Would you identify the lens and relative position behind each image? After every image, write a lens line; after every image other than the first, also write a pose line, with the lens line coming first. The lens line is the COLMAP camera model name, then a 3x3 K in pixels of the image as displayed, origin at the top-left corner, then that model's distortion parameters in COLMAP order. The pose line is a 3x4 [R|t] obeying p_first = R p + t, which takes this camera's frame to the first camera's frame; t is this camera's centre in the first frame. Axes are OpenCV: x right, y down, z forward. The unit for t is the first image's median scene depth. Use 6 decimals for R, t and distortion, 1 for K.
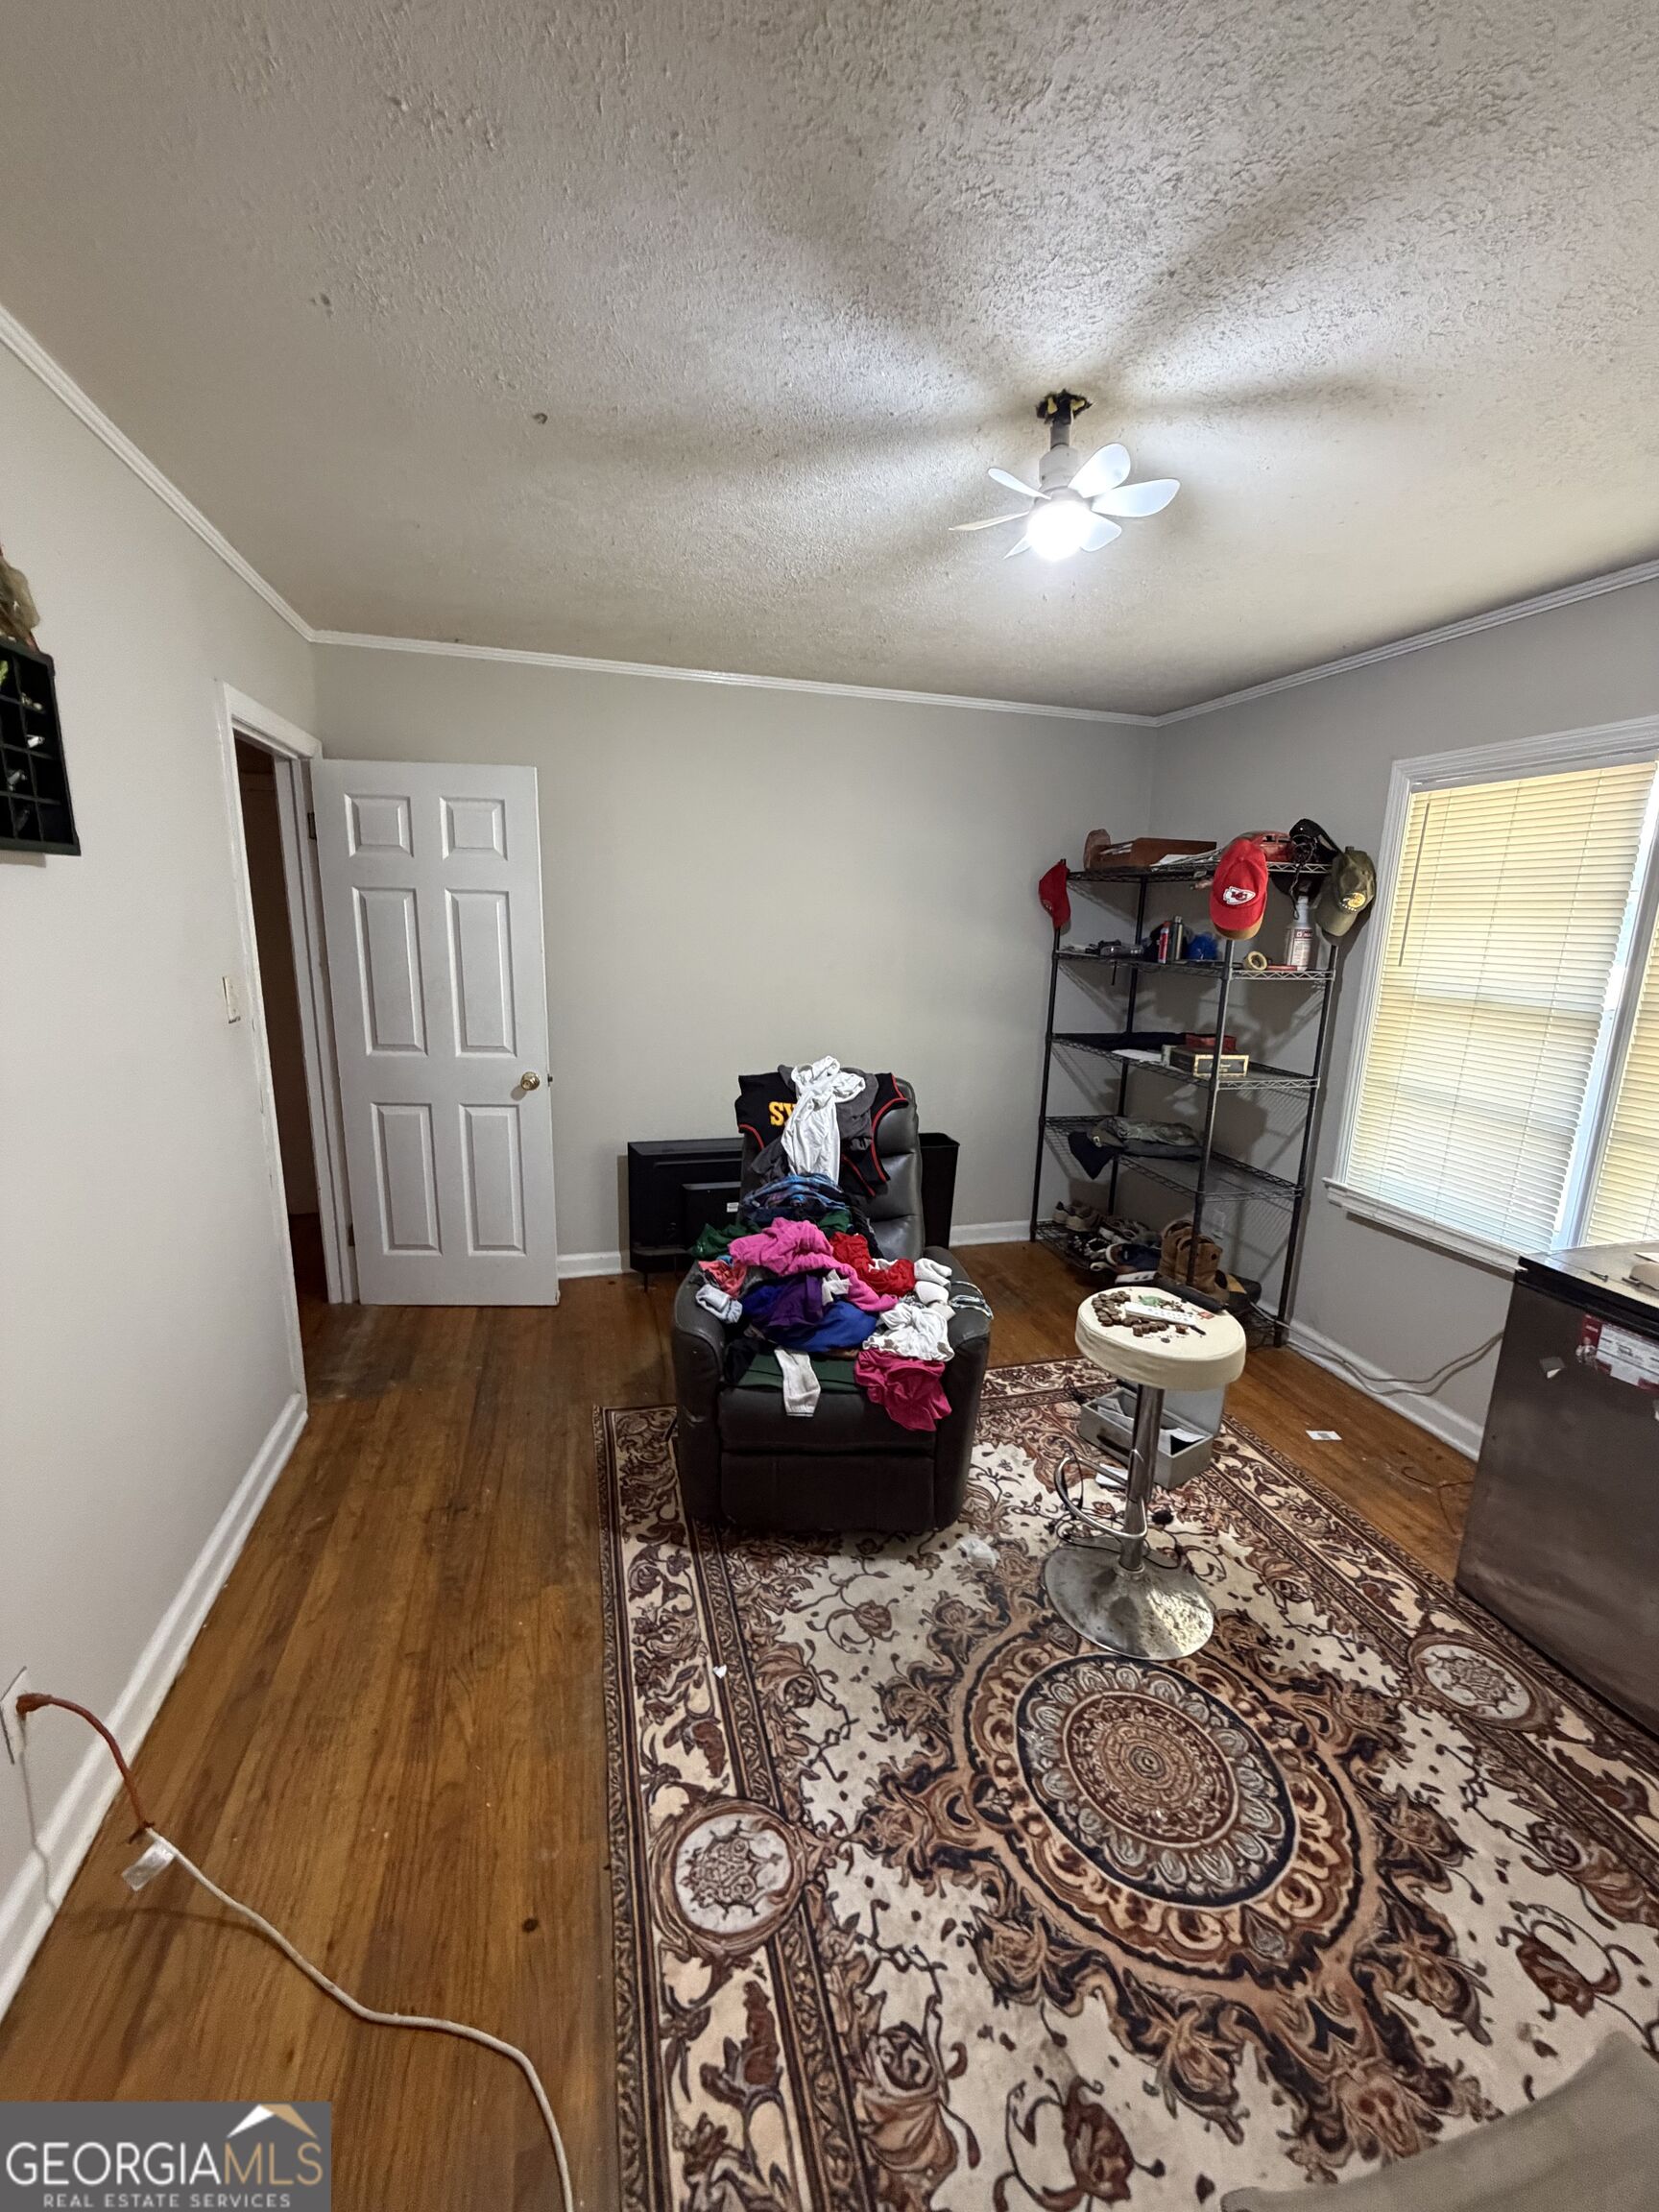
lens RADIAL K [[892.3, 0, 820.5], [0, 892.3, 1107.1], [0, 0, 1]] dist [-0.002526, -0.000514]
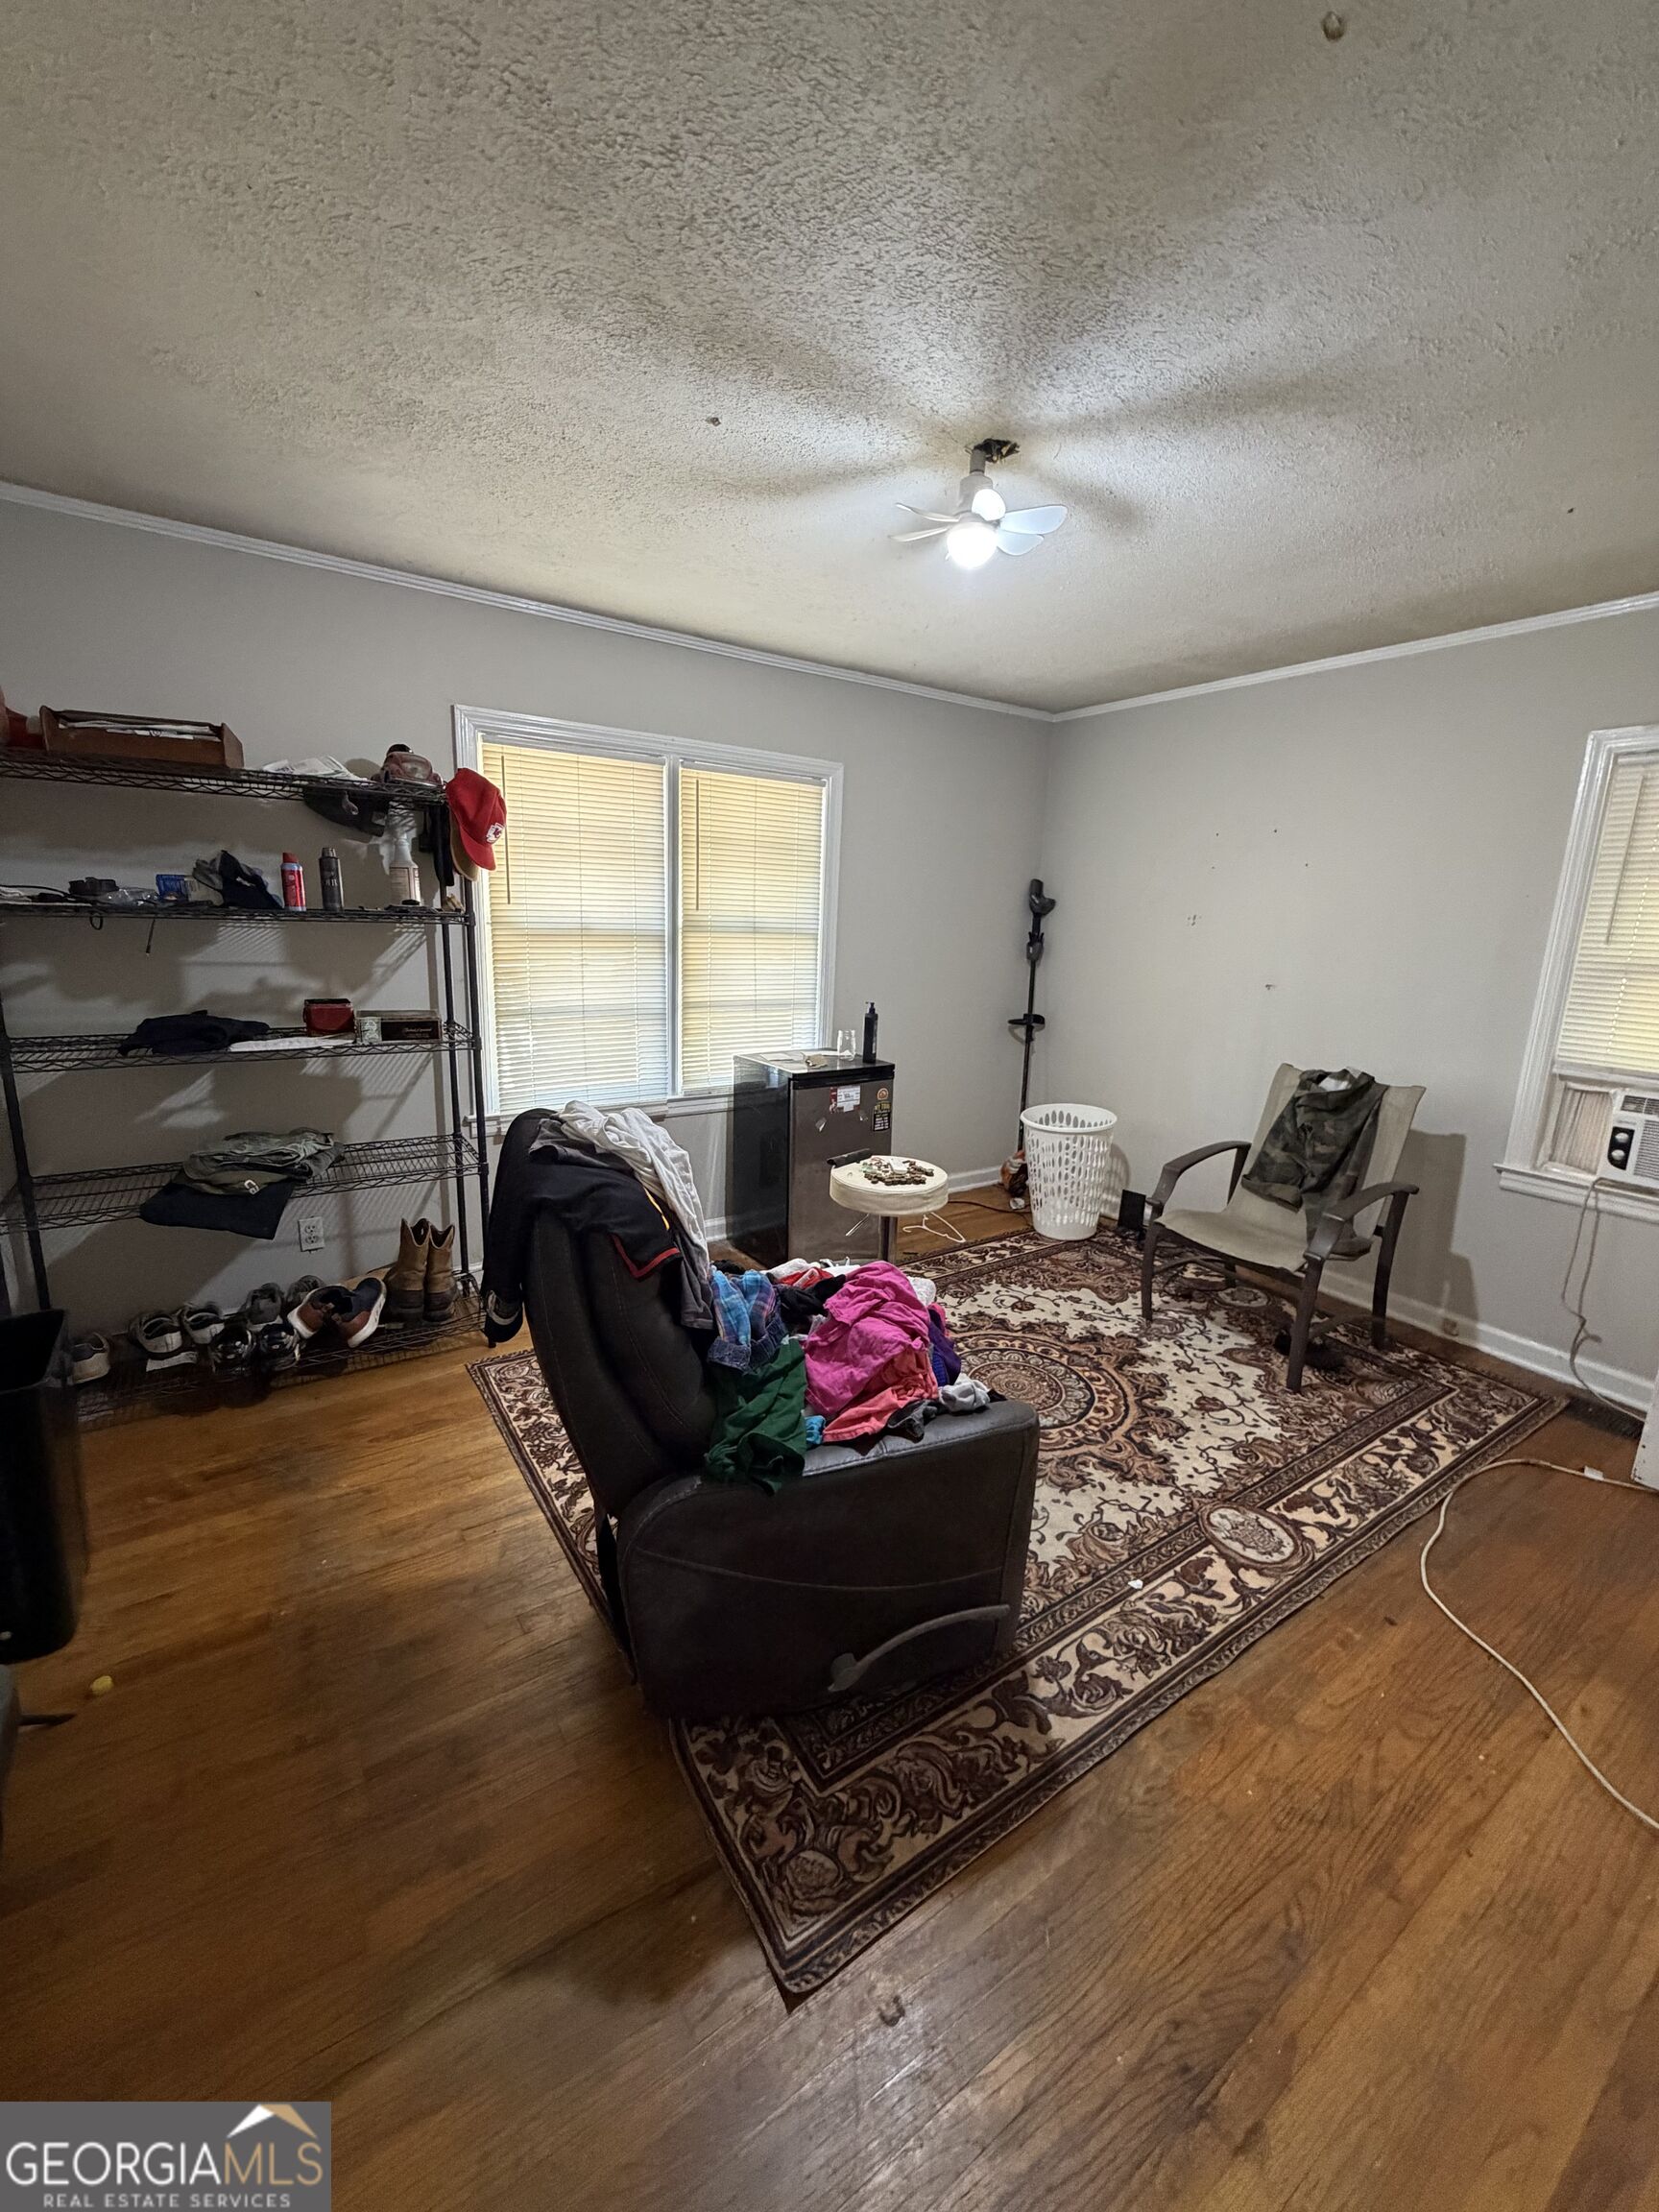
lens RADIAL K [[892.3, 0, 822.5], [0, 892.3, 1104.8], [0, 0, 1]] dist [-0.002526, -0.000514]
pose [[-0.333195, -0.238777, 0.912122, -0.927450], [0.159502, 0.939183, 0.304127, -0.333944], [-0.929268, 0.246819, -0.274846, 1.683892]]
